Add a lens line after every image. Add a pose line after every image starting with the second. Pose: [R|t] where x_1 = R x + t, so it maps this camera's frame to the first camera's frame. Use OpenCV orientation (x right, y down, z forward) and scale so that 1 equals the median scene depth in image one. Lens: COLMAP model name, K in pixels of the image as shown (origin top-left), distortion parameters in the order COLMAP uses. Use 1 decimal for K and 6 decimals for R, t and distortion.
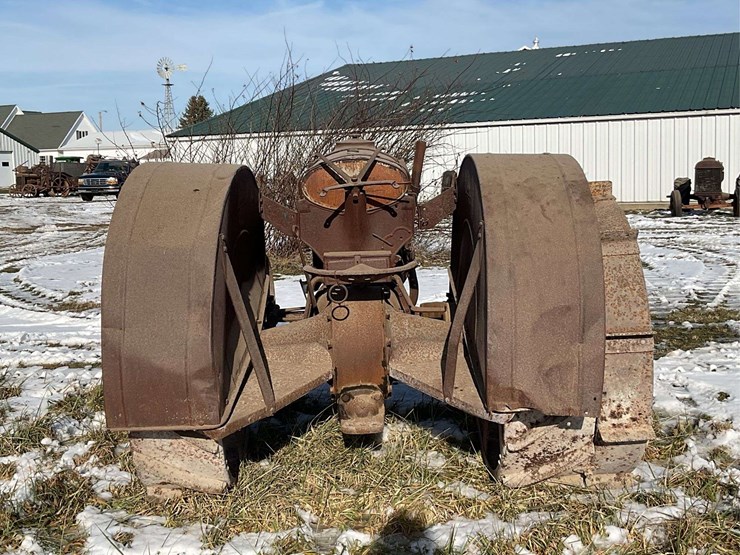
lens RADIAL K [[894.0, 0, 370.0], [0, 894.0, 277.5], [0, 0, 1]] dist [0.116376, -0.255283]
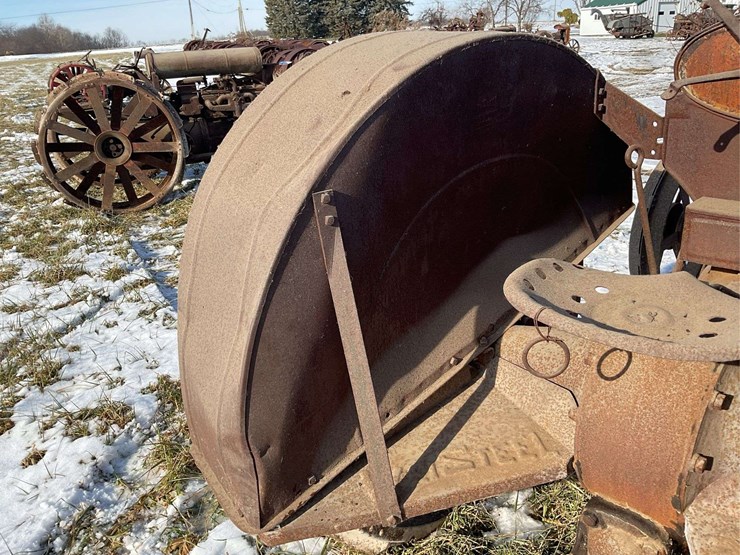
lens RADIAL K [[614.0, 0, 367.3], [0, 614.0, 276.7], [0, 0, 1]] dist [0.036729, -0.070880]
pose [[0.678936, 0.253231, -0.689144, 0.093883], [-0.052571, 0.952995, 0.298392, -0.095698], [0.732313, -0.166360, 0.660335, 0.693051]]
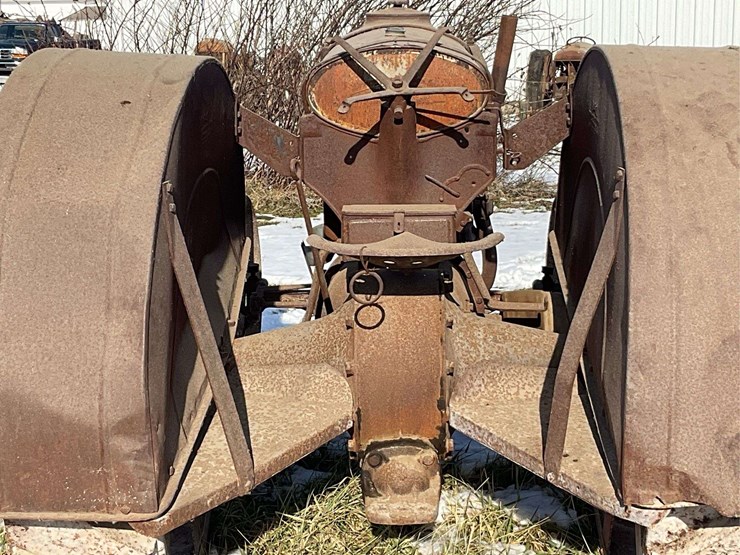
lens RADIAL K [[1364.2, 0, 370.0], [0, 1364.2, 277.5], [0, 0, 1]] dist [0.101510, -0.009070]
pose [[0.999283, 0.024801, -0.028617, -0.007307], [-0.023323, 0.998433, 0.050870, -0.030844], [0.029833, -0.050166, 0.998295, 0.108999]]
